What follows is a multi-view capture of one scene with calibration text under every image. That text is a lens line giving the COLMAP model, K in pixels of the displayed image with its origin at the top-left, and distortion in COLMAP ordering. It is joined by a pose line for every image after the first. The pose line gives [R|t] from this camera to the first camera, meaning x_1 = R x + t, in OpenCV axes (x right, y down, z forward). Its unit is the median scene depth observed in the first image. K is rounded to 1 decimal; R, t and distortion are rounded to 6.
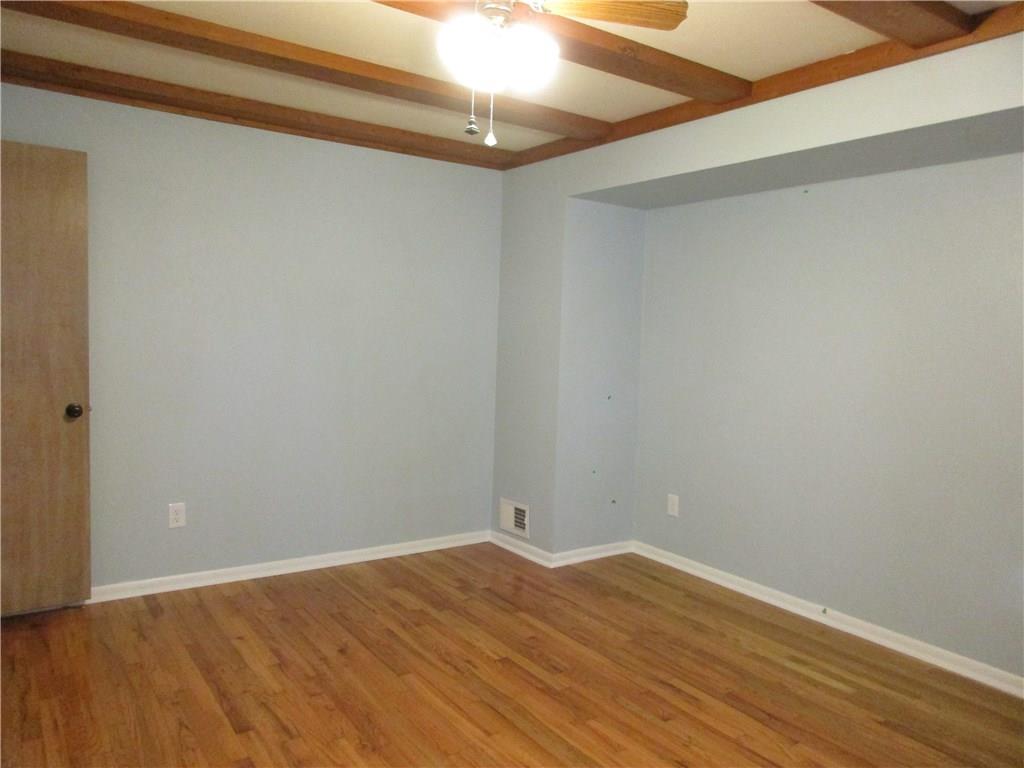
lens RADIAL K [[765.0, 0, 502.7], [0, 765.0, 383.2], [0, 0, 1]] dist [0.010309, -0.000448]
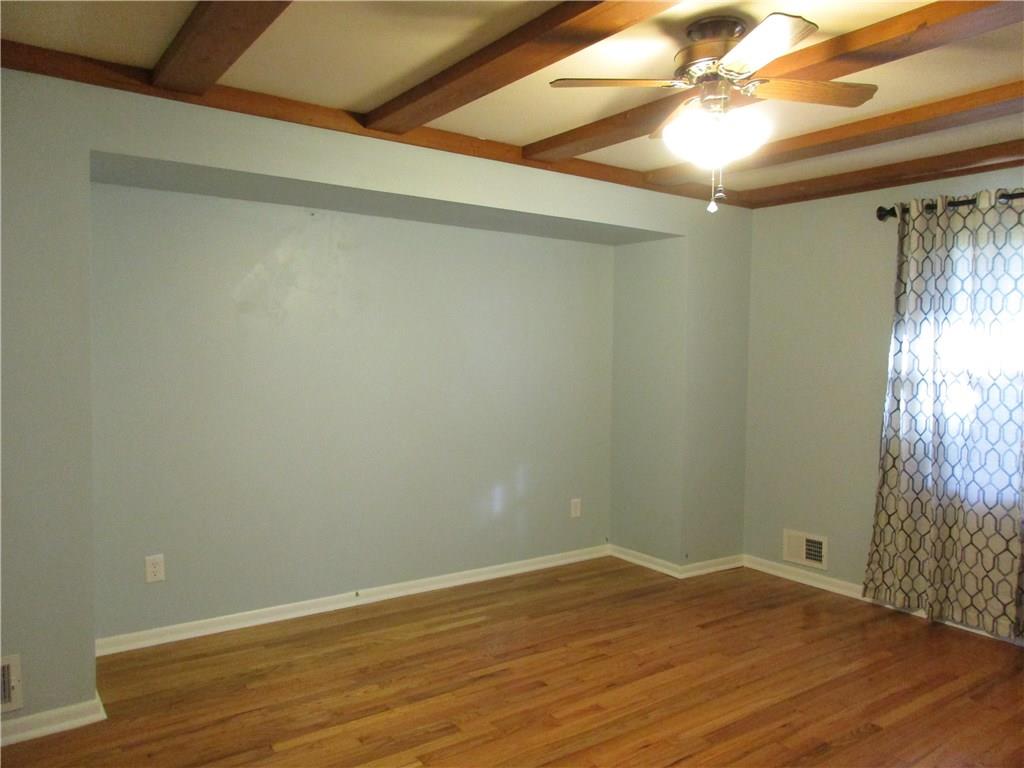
lens RADIAL K [[765.0, 0, 509.8], [0, 765.0, 384.0], [0, 0, 1]] dist [0.010309, -0.000448]
pose [[-0.021013, -0.093254, 0.995421, -0.815044], [0.047470, 0.994424, 0.094162, -0.134514], [-0.998652, 0.049231, -0.016469, 0.889034]]
